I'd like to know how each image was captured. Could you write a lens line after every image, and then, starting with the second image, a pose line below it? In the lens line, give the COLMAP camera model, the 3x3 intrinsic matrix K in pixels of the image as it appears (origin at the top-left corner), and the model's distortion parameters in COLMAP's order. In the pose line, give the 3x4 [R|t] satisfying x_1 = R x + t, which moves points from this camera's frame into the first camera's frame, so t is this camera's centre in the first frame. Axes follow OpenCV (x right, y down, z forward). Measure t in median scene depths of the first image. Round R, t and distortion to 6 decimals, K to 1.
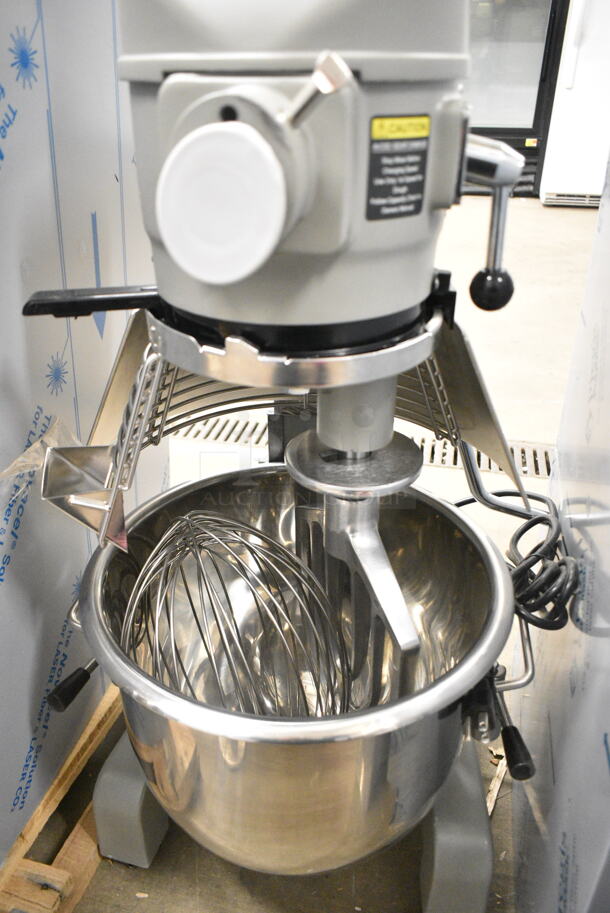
lens RADIAL K [[704.6, 0, 305.0], [0, 704.6, 456.5], [0, 0, 1]] dist [-0.025299, 0.005409]
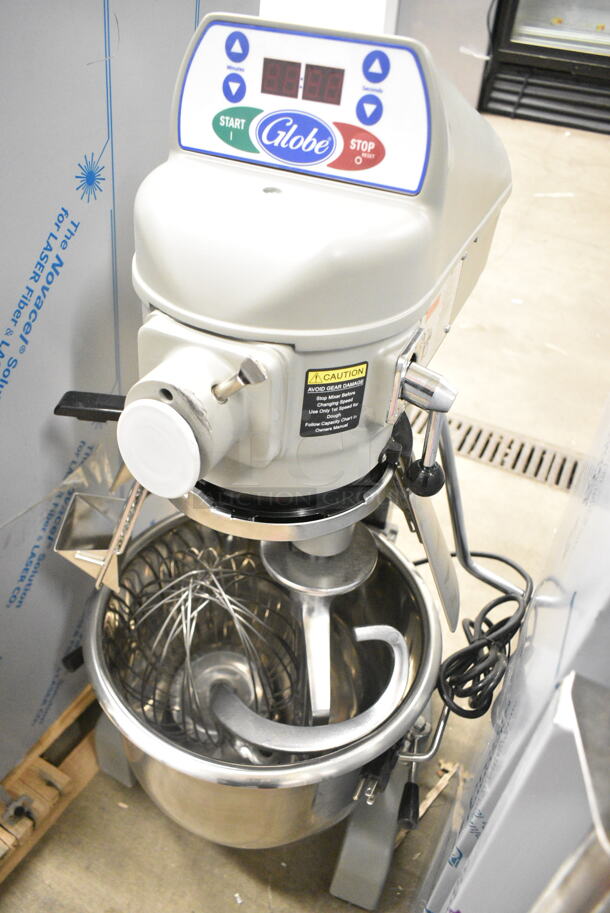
lens RADIAL K [[704.6, 0, 305.0], [0, 704.6, 456.5], [0, 0, 1]] dist [-0.025299, 0.005409]
pose [[0.967587, 0.205438, -0.146866, 0.189511], [-0.180056, 0.968996, 0.169194, -0.345350], [0.177071, -0.137266, 0.974579, -0.125411]]
